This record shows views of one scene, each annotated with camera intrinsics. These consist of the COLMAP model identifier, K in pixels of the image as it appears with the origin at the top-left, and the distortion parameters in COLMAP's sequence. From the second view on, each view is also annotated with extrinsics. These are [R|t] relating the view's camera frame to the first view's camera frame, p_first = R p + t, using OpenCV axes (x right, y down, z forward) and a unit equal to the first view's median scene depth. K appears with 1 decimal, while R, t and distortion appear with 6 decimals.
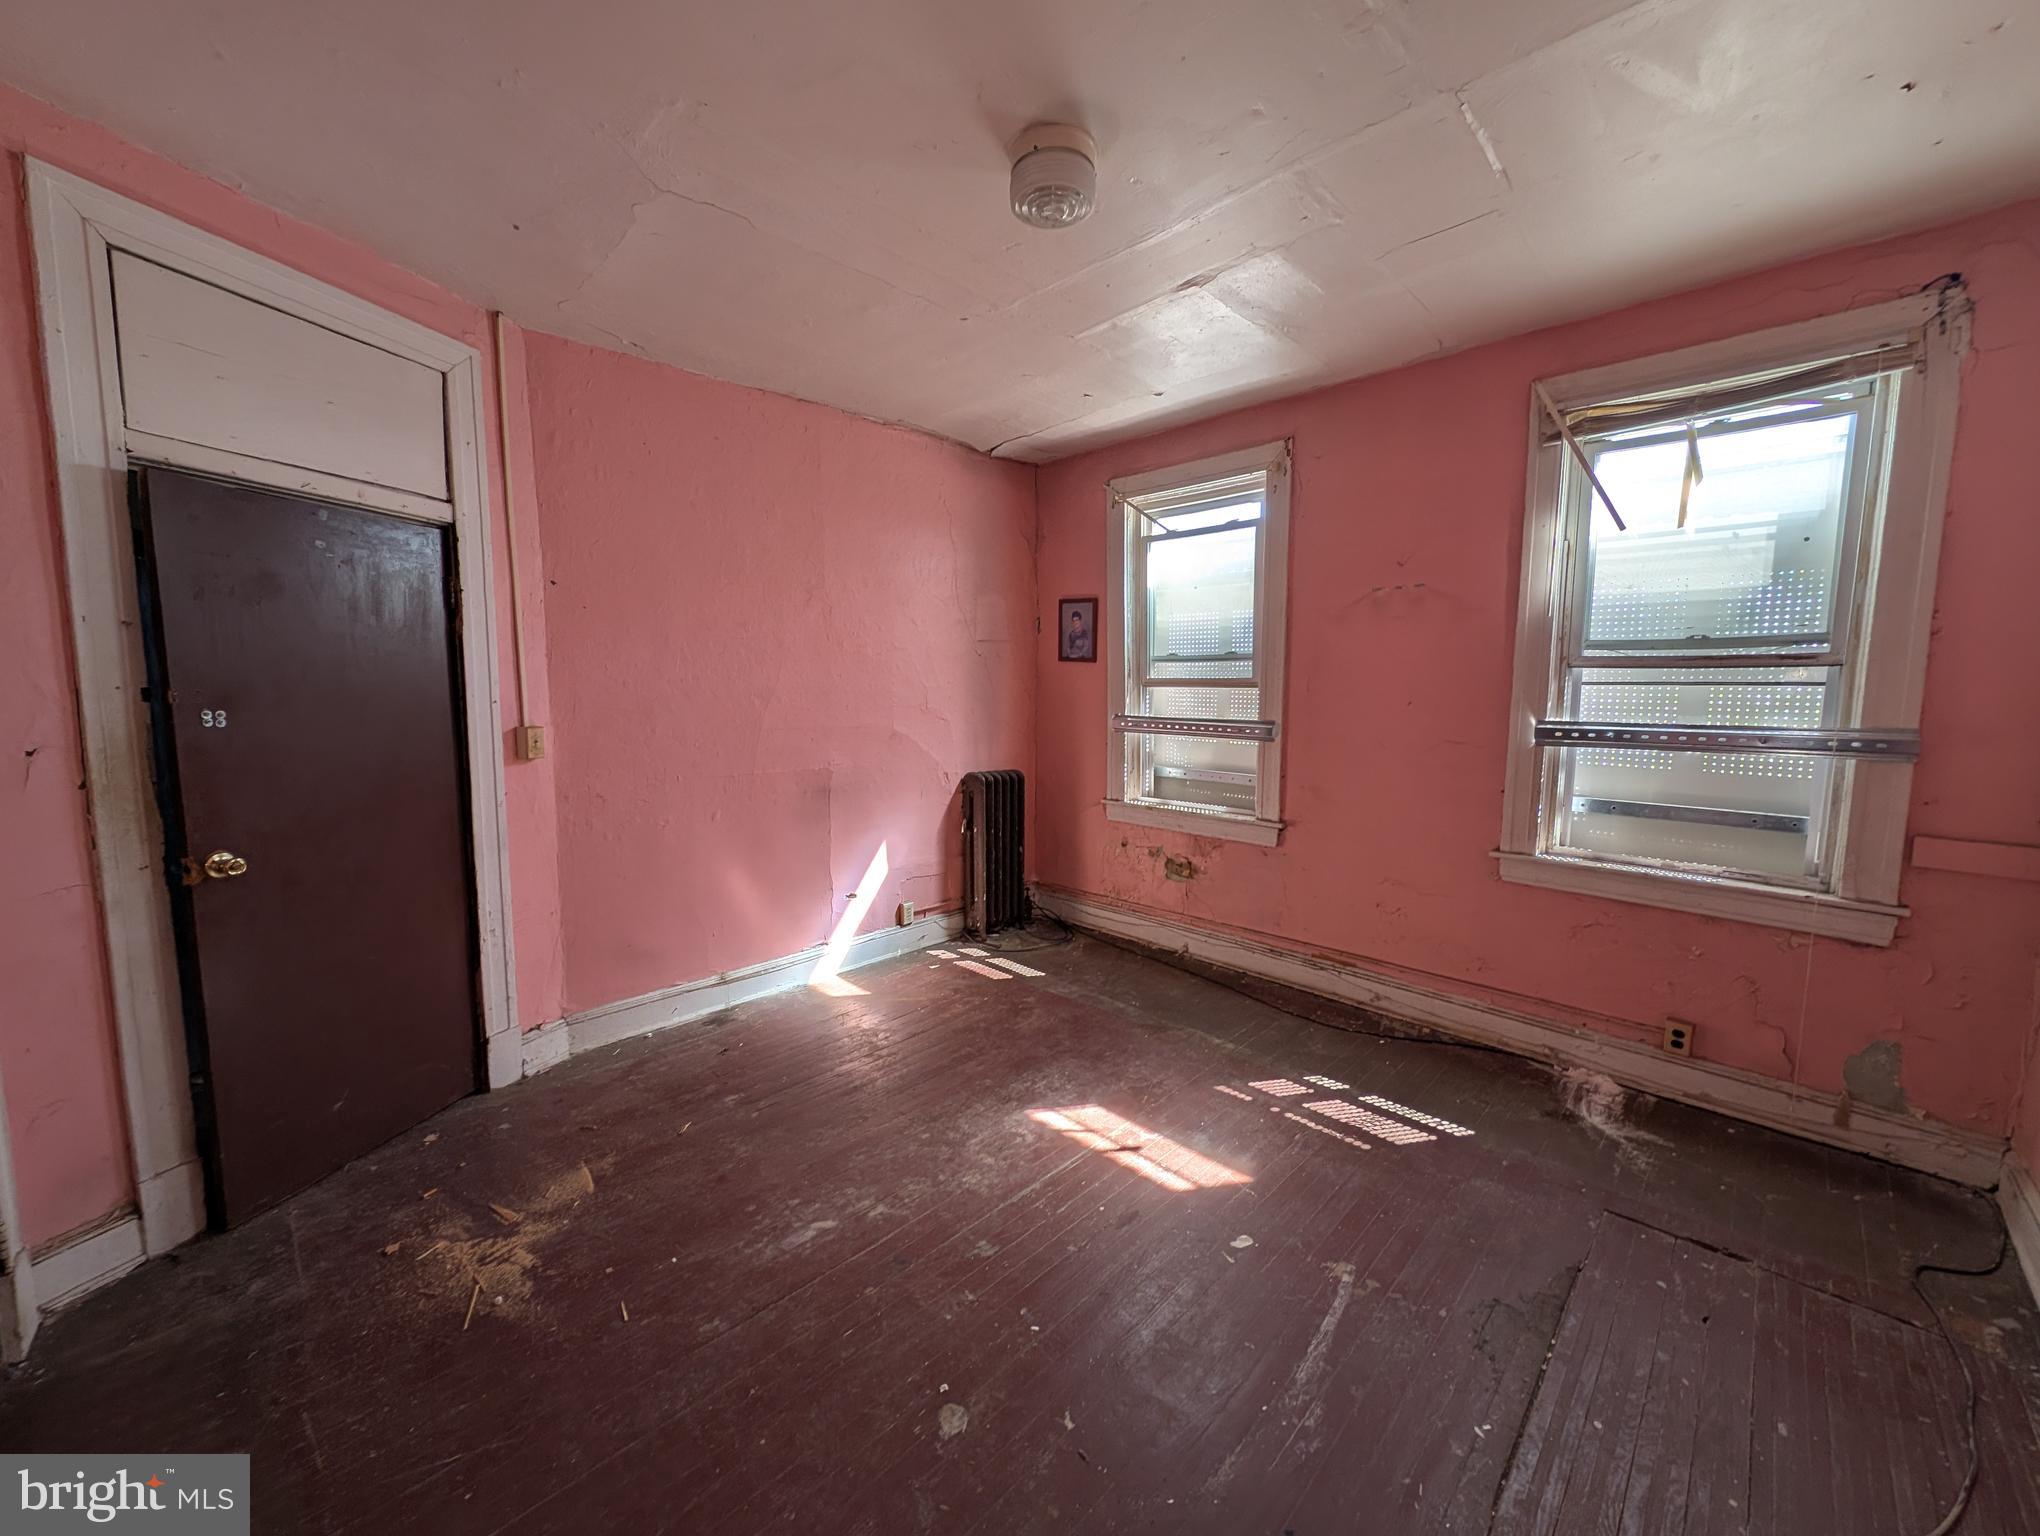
lens RADIAL K [[771.0, 0, 1019.5], [0, 771.0, 762.8], [0, 0, 1]] dist [0.011680, -0.006565]
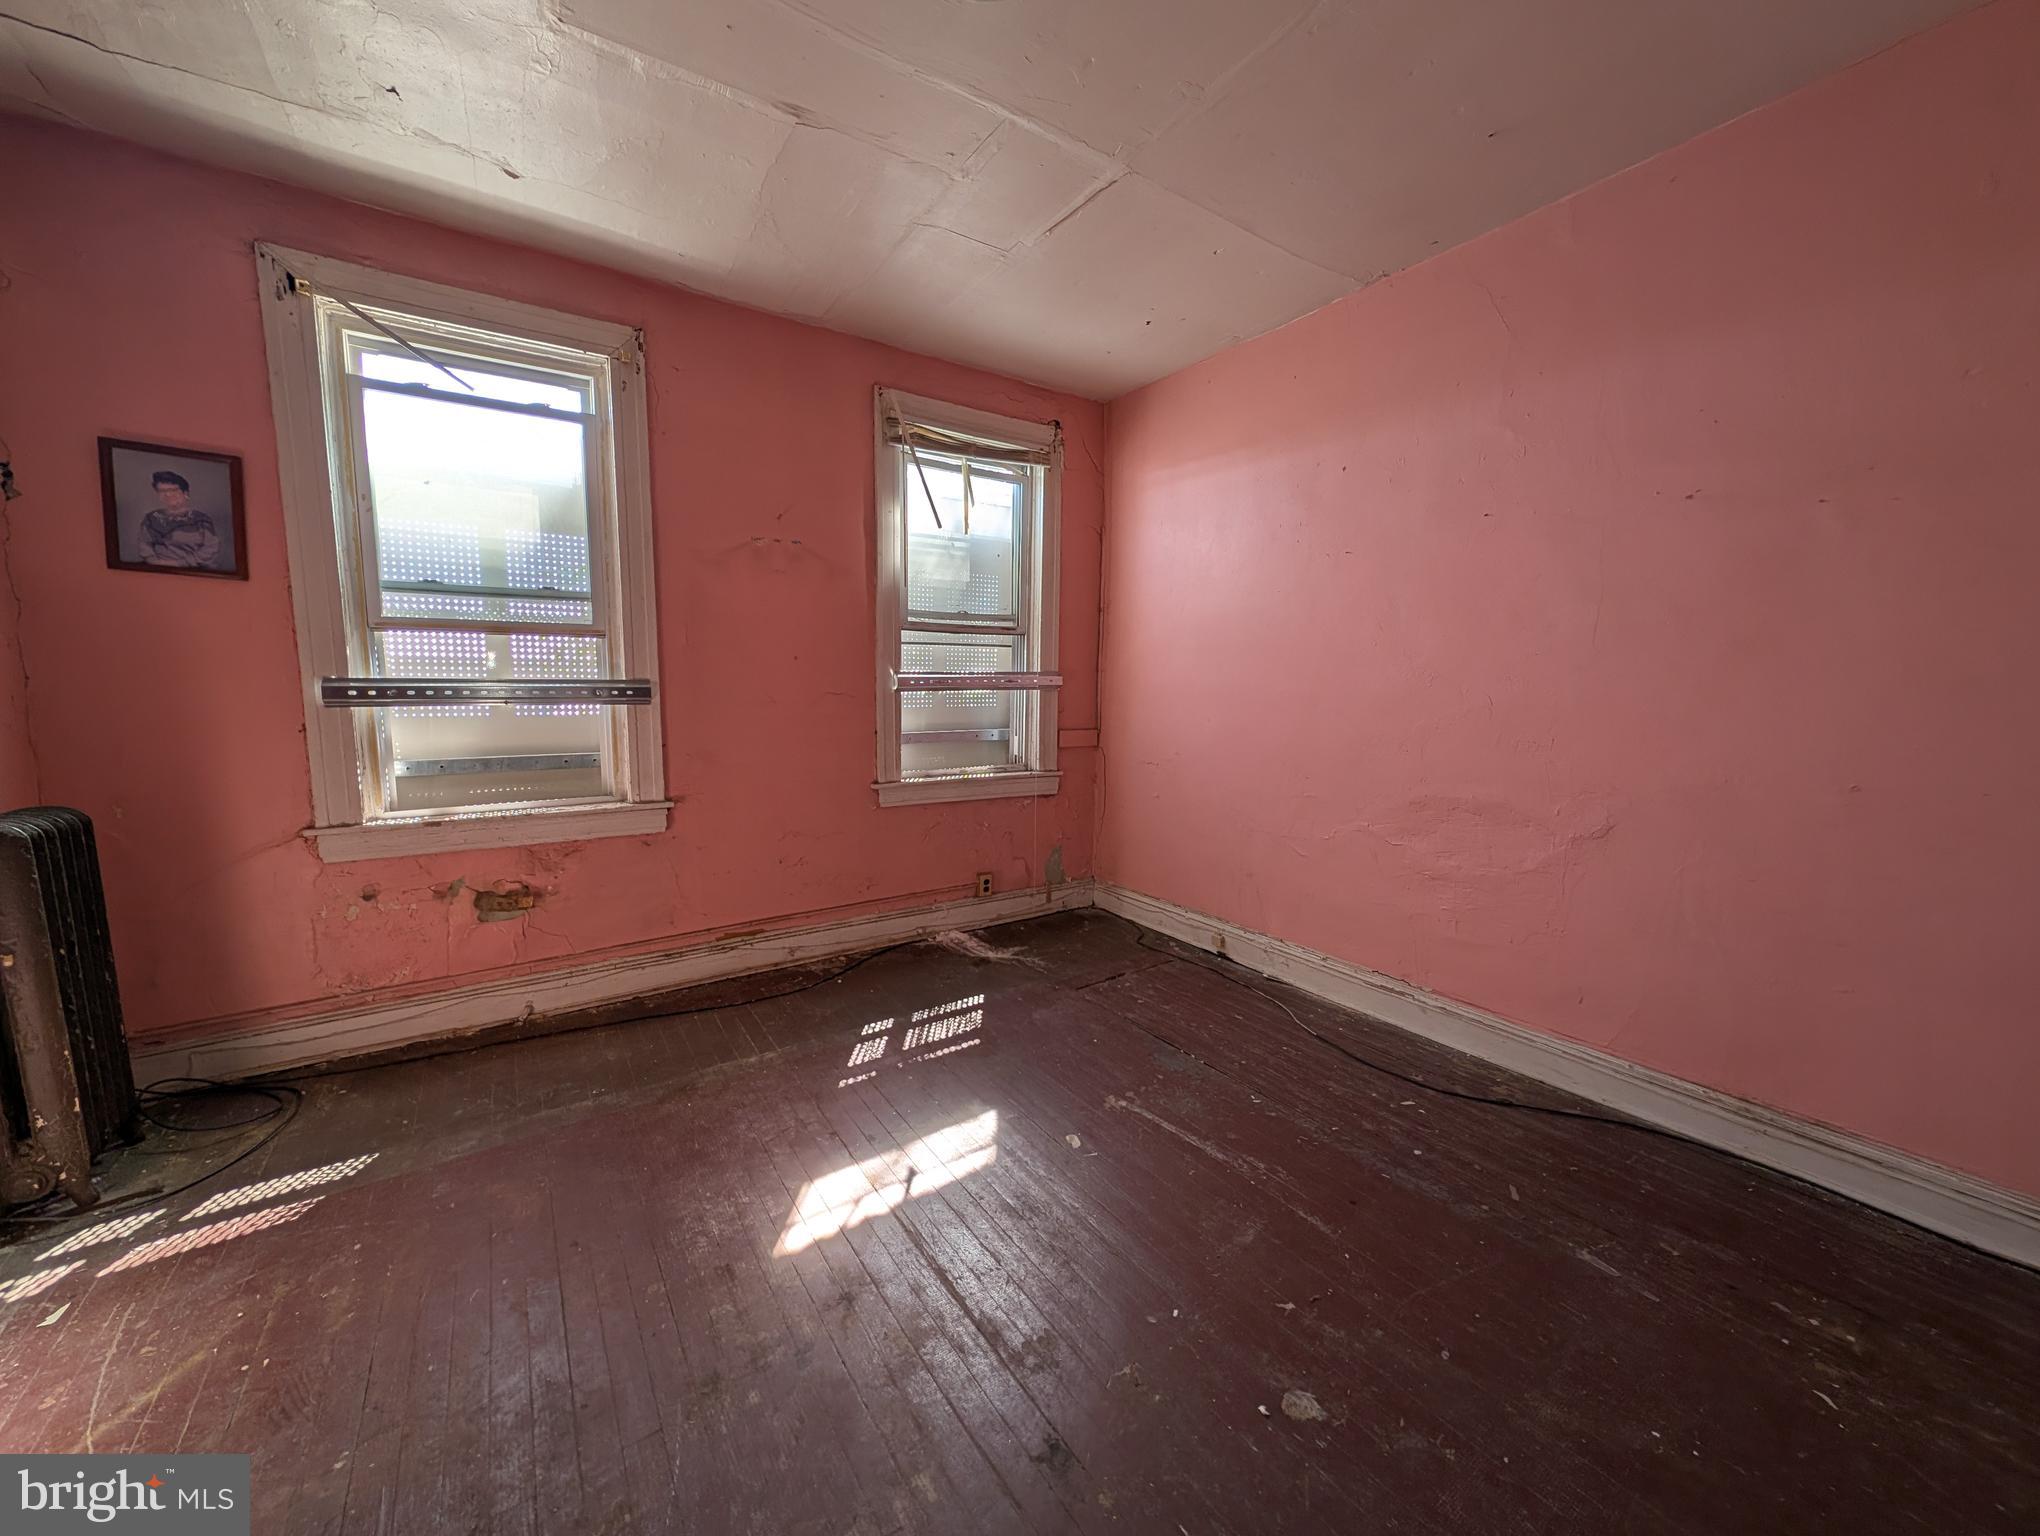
lens RADIAL K [[771.0, 0, 1019.5], [0, 771.0, 762.8], [0, 0, 1]] dist [0.011680, -0.006565]
pose [[0.192978, -0.115214, 0.974415, -0.444140], [0.090313, 0.990952, 0.099284, -0.013496], [-0.977038, 0.068843, 0.201637, 0.505100]]
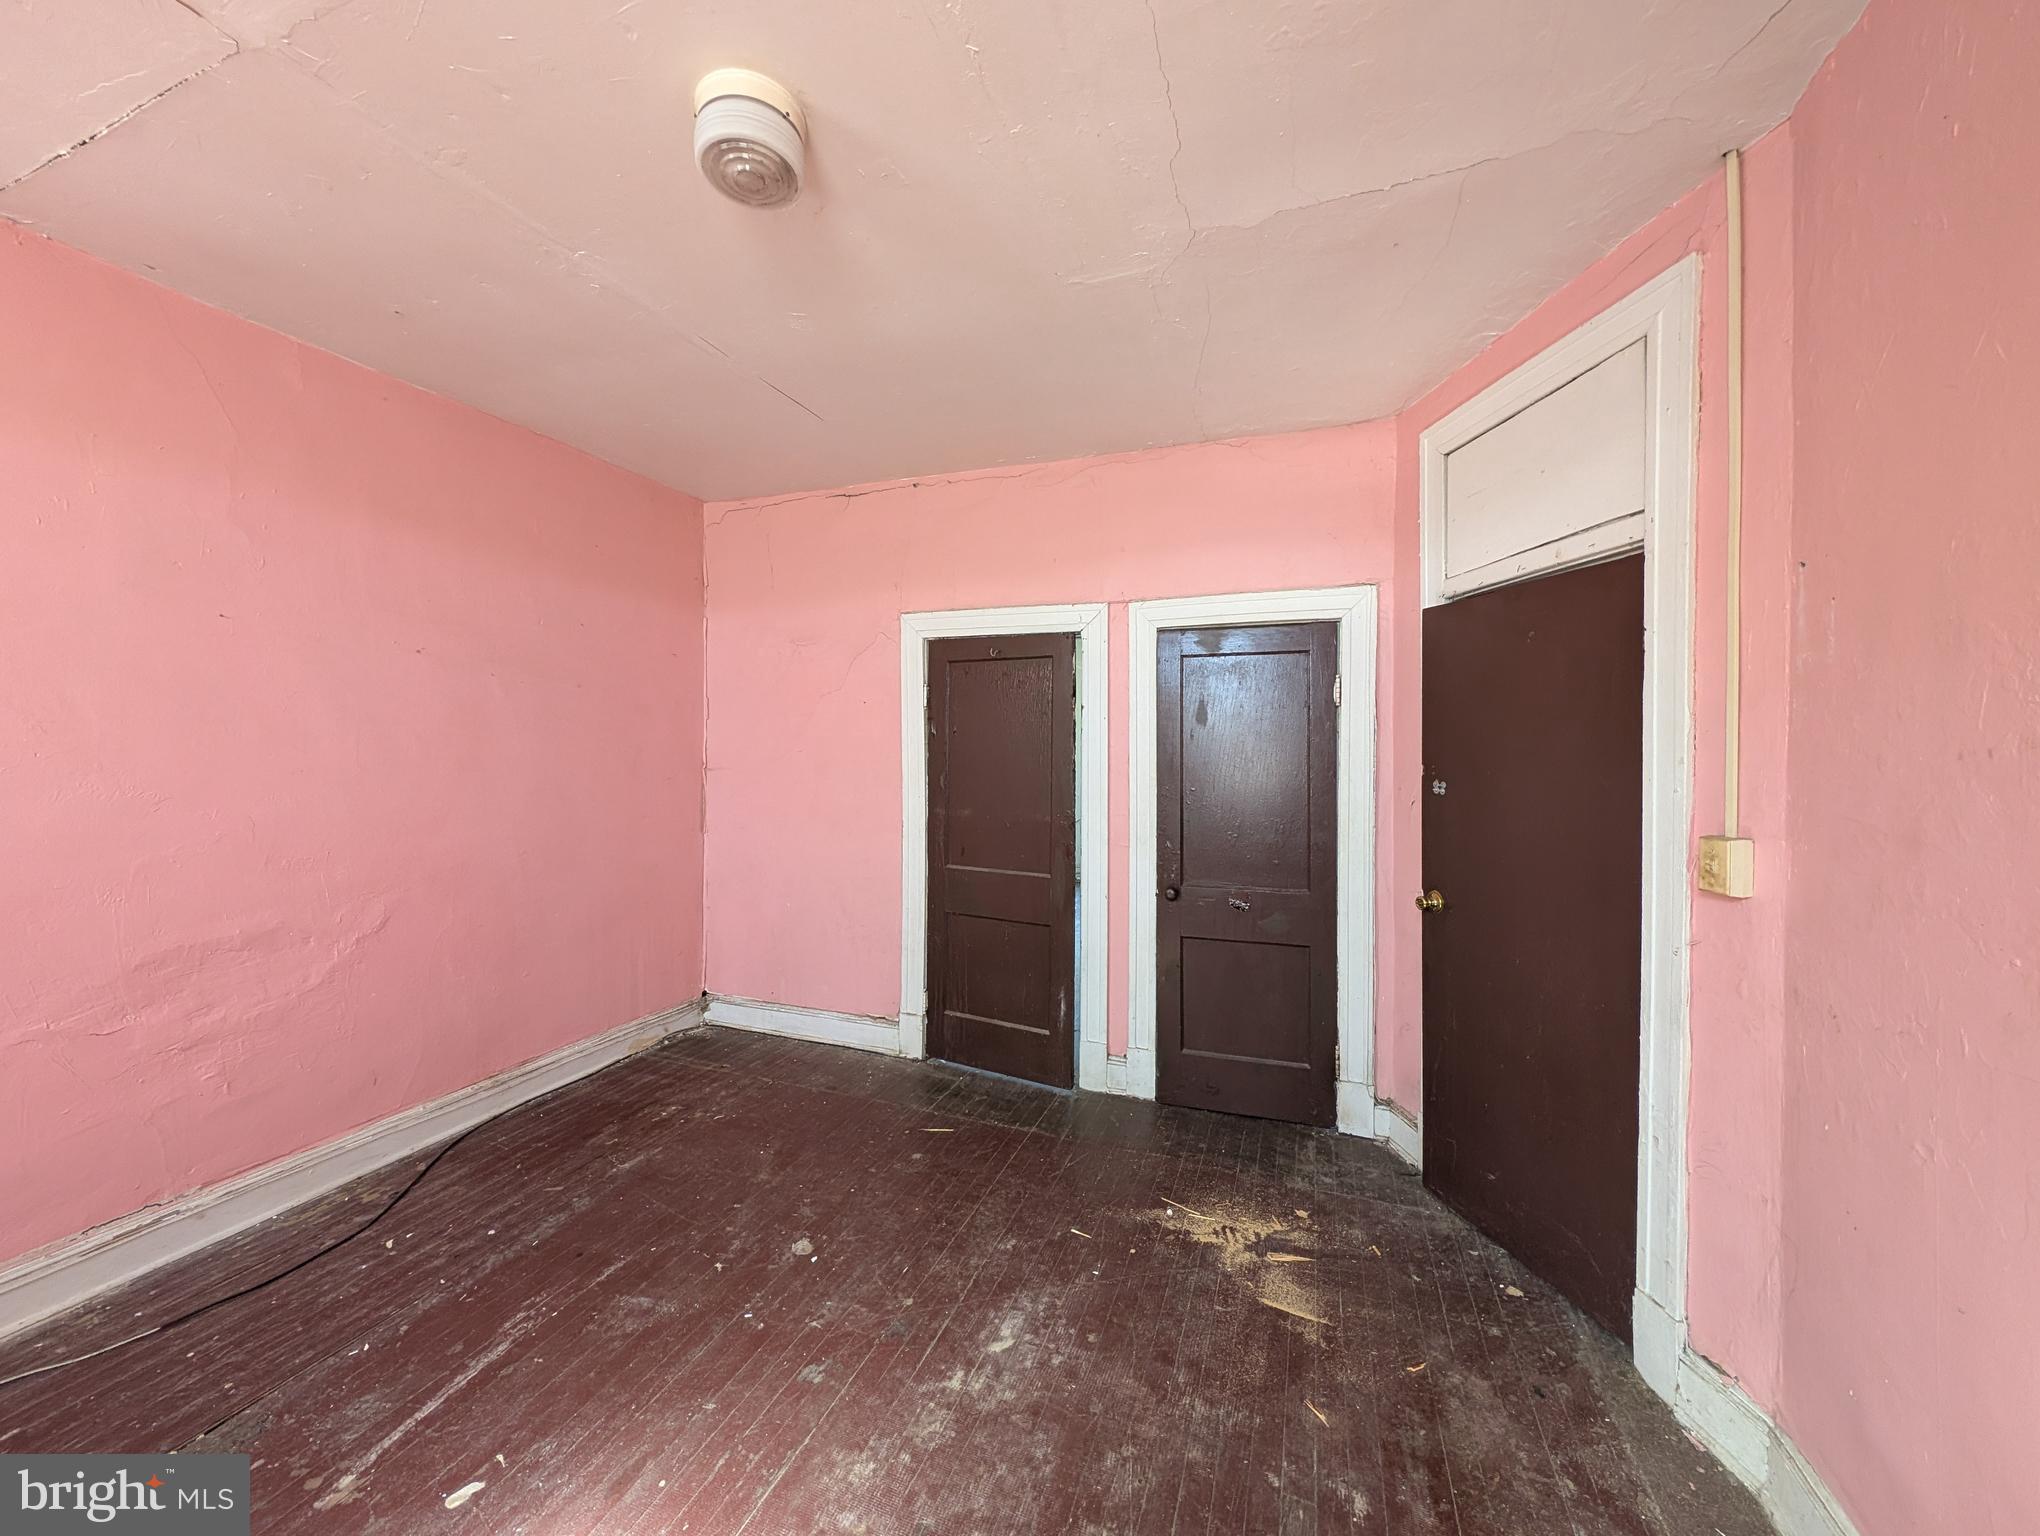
lens RADIAL K [[771.0, 0, 1019.5], [0, 771.0, 762.8], [0, 0, 1]] dist [0.011680, -0.006565]
pose [[-0.915799, -0.004868, -0.401607, 0.062161], [-0.048395, 0.993979, 0.098307, -0.113077], [0.398711, 0.109465, -0.910520, 1.121348]]
